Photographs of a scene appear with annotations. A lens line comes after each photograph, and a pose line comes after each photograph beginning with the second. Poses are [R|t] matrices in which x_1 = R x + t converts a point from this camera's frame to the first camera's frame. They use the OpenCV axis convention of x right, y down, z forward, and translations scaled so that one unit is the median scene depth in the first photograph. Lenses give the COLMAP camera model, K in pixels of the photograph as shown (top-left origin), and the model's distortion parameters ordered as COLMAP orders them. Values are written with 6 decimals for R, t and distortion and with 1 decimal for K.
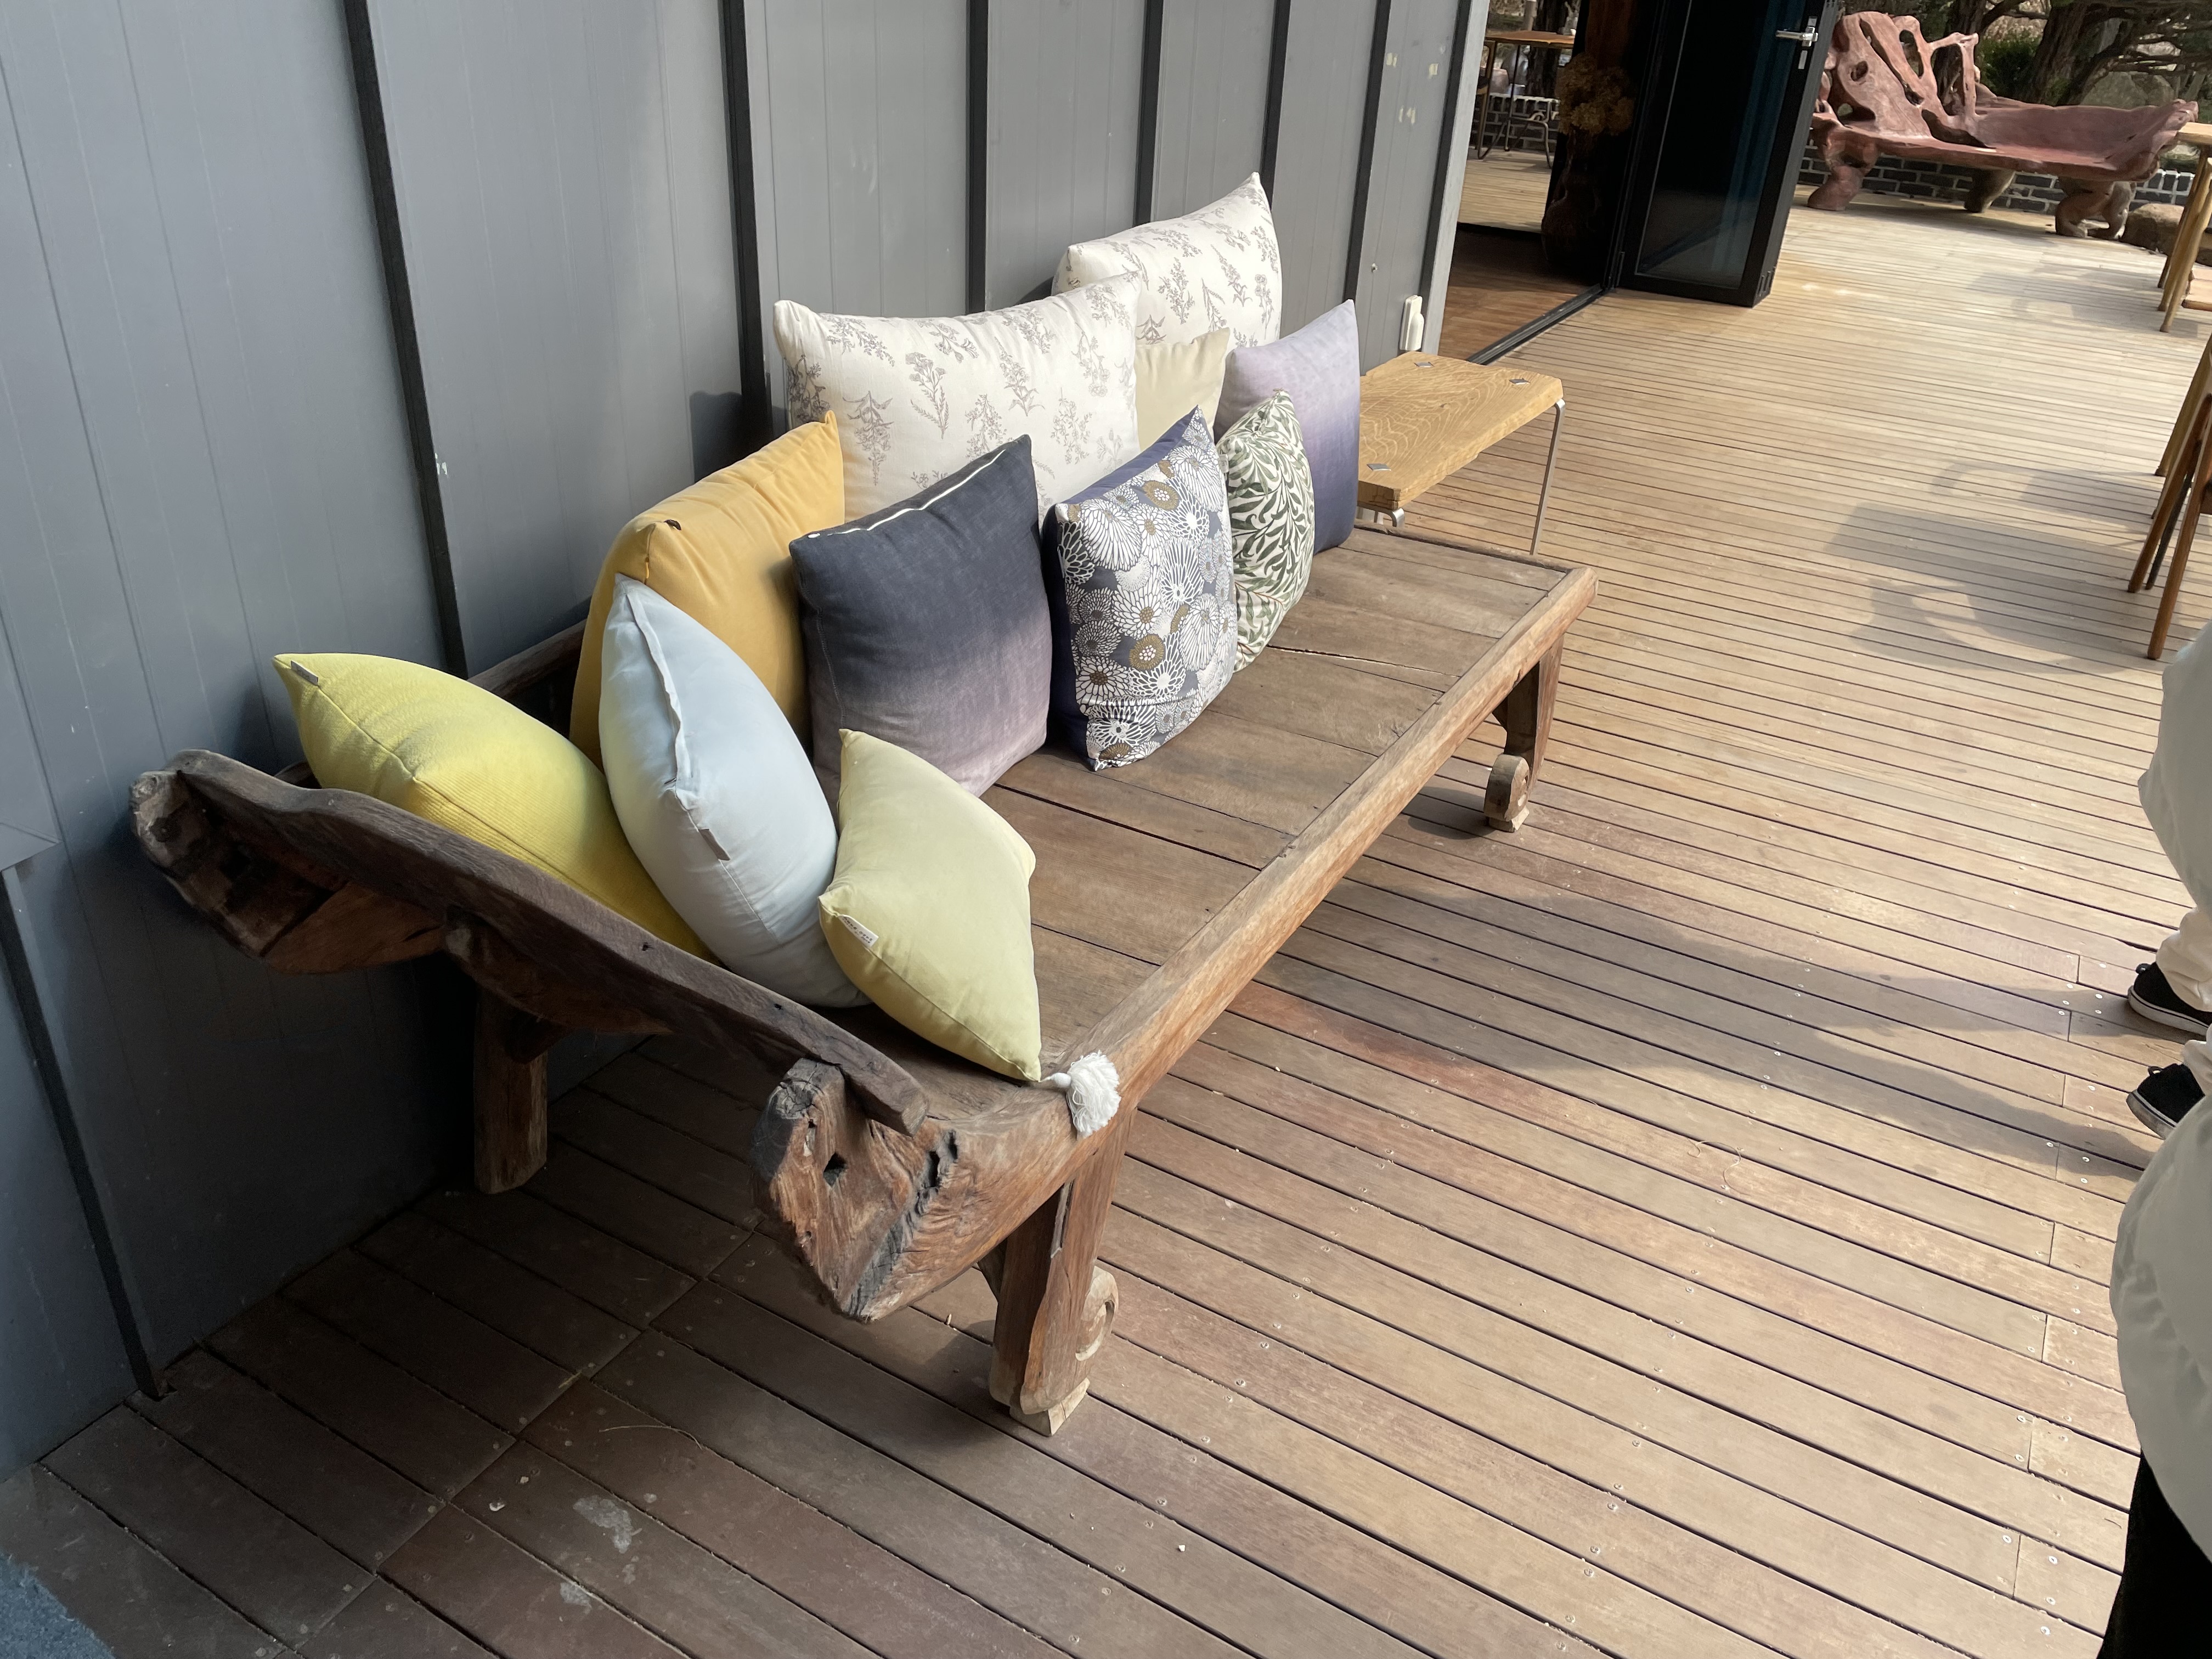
lens RADIAL K [[1676.4, 0, 1106.0], [0, 1676.4, 829.5], [0, 0, 1]] dist [0.073394, -0.108988]
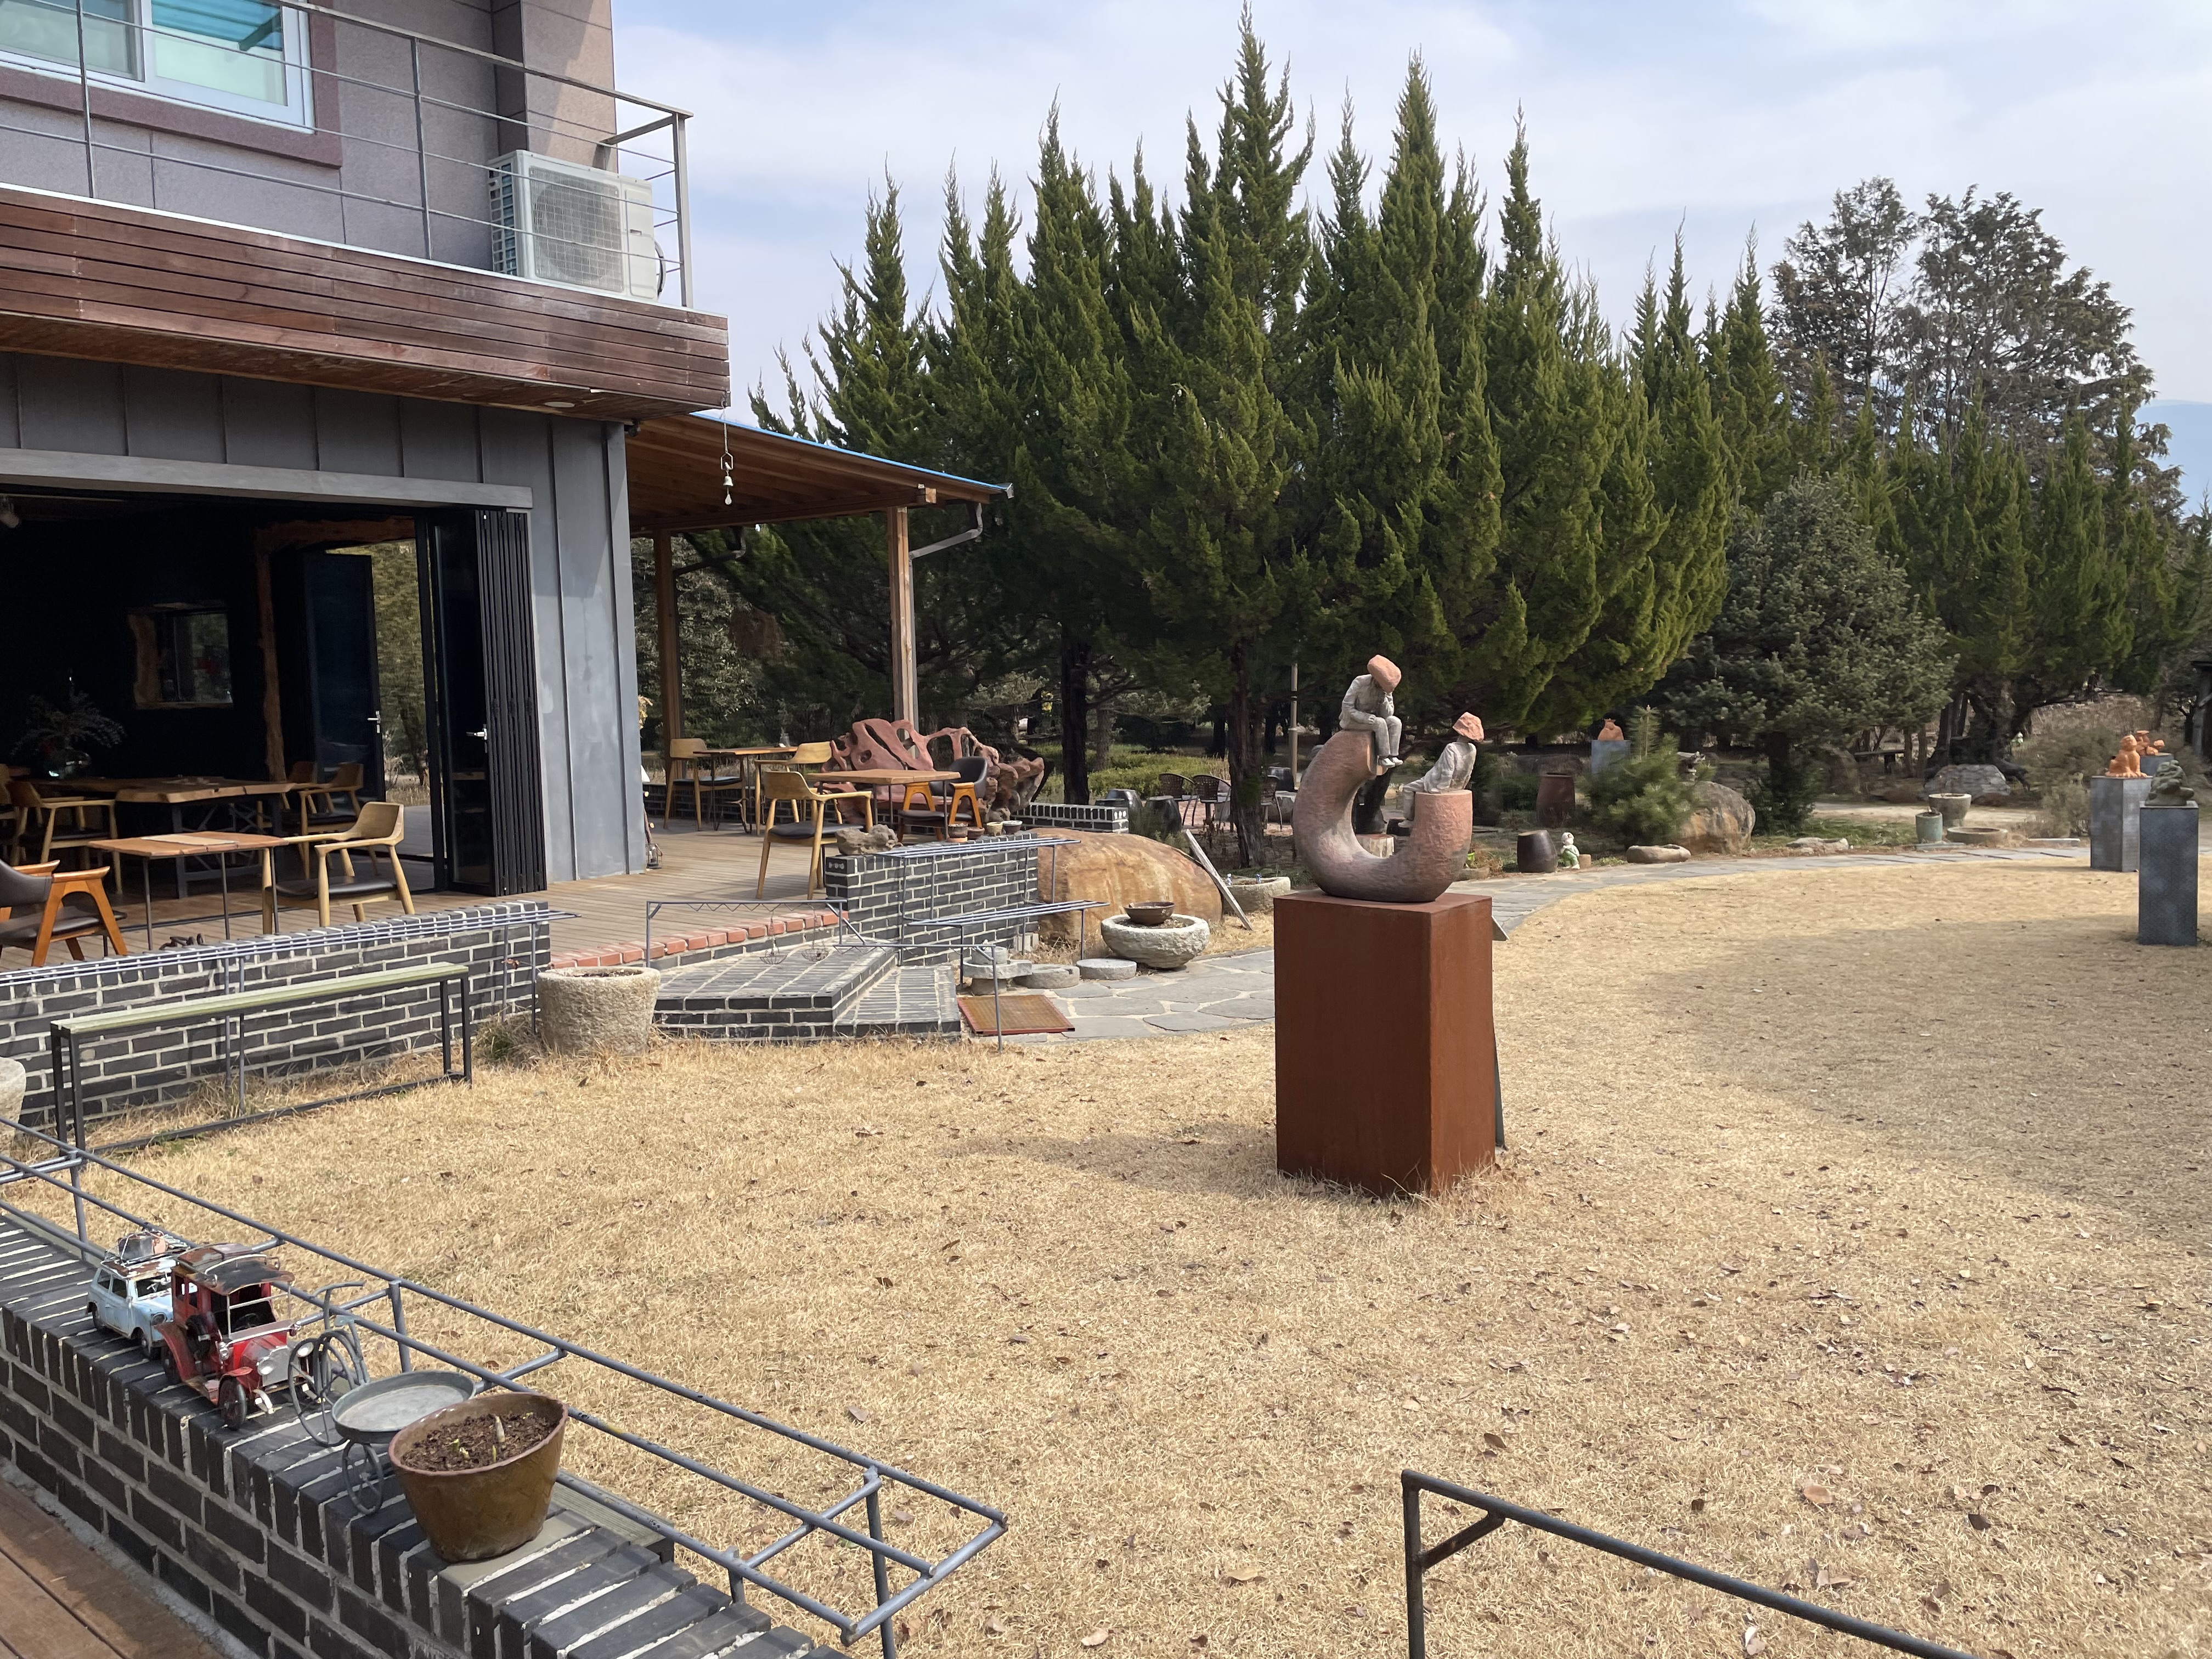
lens RADIAL K [[1640.5, 0, 1117.2], [0, 1640.5, 795.9], [0, 0, 1]] dist [0.095841, -0.117048]
pose [[0.985296, -0.057119, -0.161027, 3.682932], [-0.016062, 0.907325, -0.420124, 0.716316], [0.170101, 0.416533, 0.893066, -0.860132]]
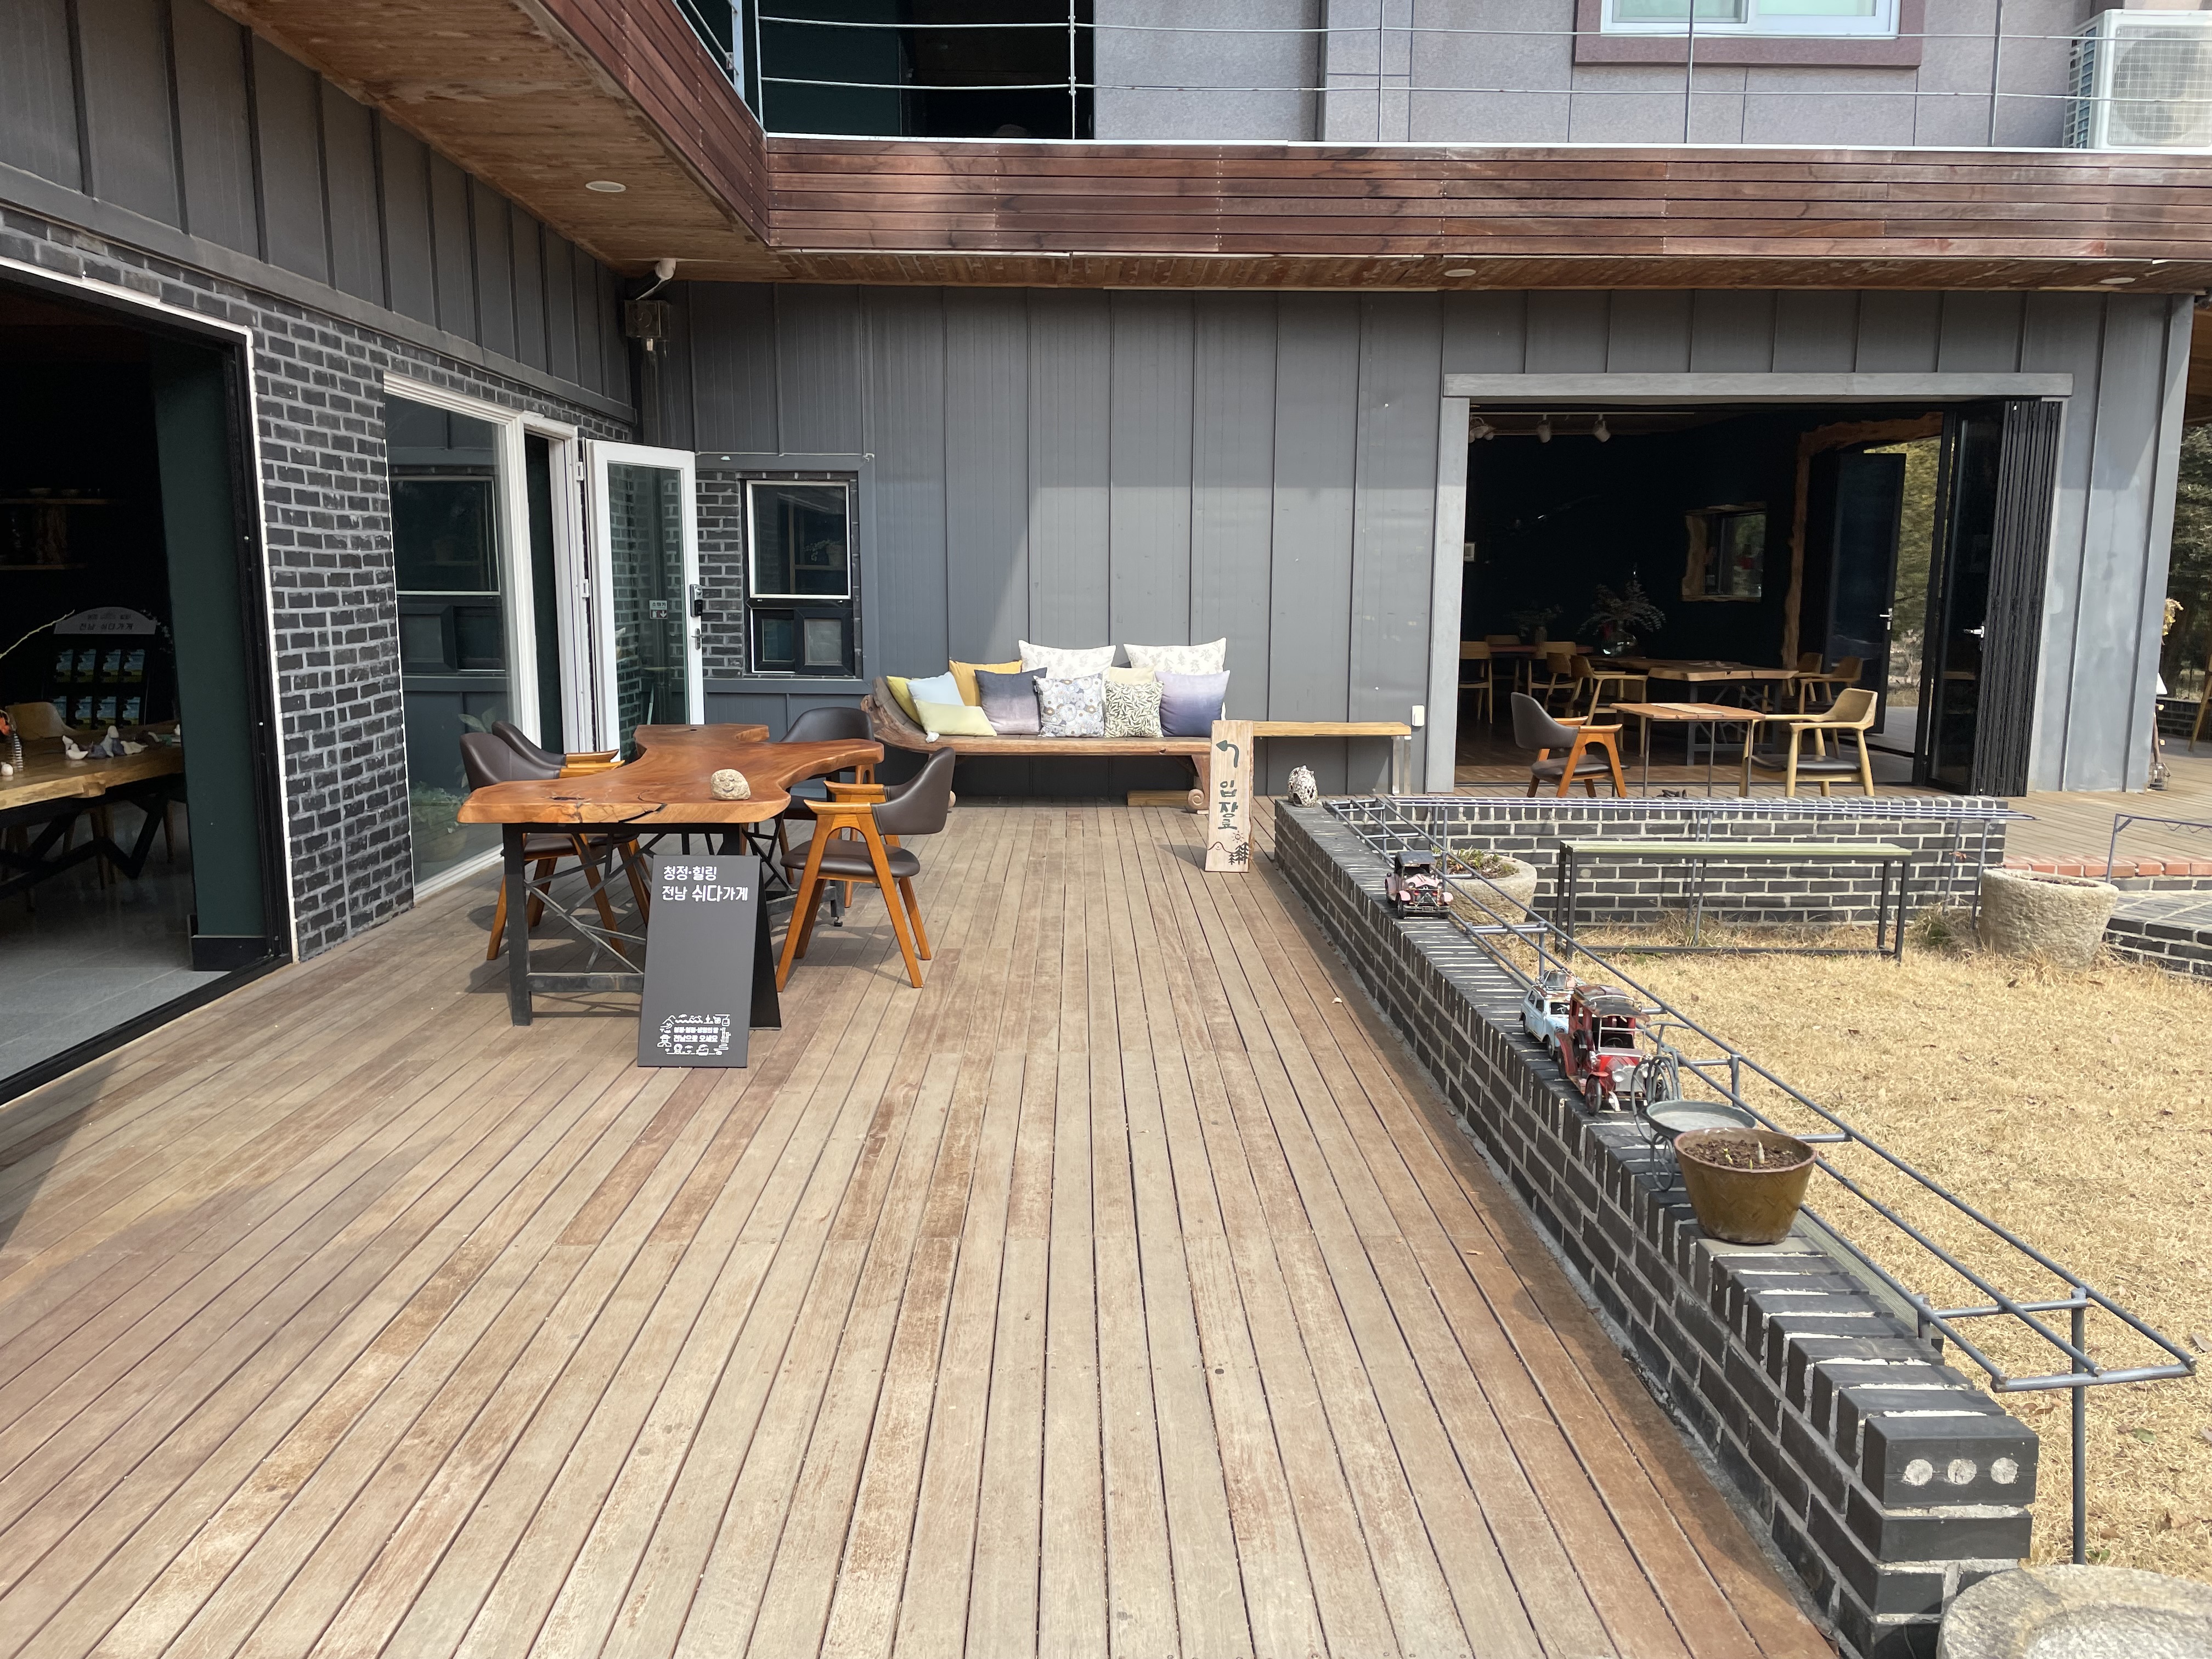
lens RADIAL K [[1640.5, 0, 1117.2], [0, 1640.5, 795.9], [0, 0, 1]] dist [0.095841, -0.117048]
pose [[0.520449, 0.066769, -0.851278, 3.923329], [-0.403192, 0.898019, -0.176065, 0.819190], [0.752708, 0.434861, 0.494294, -0.960192]]
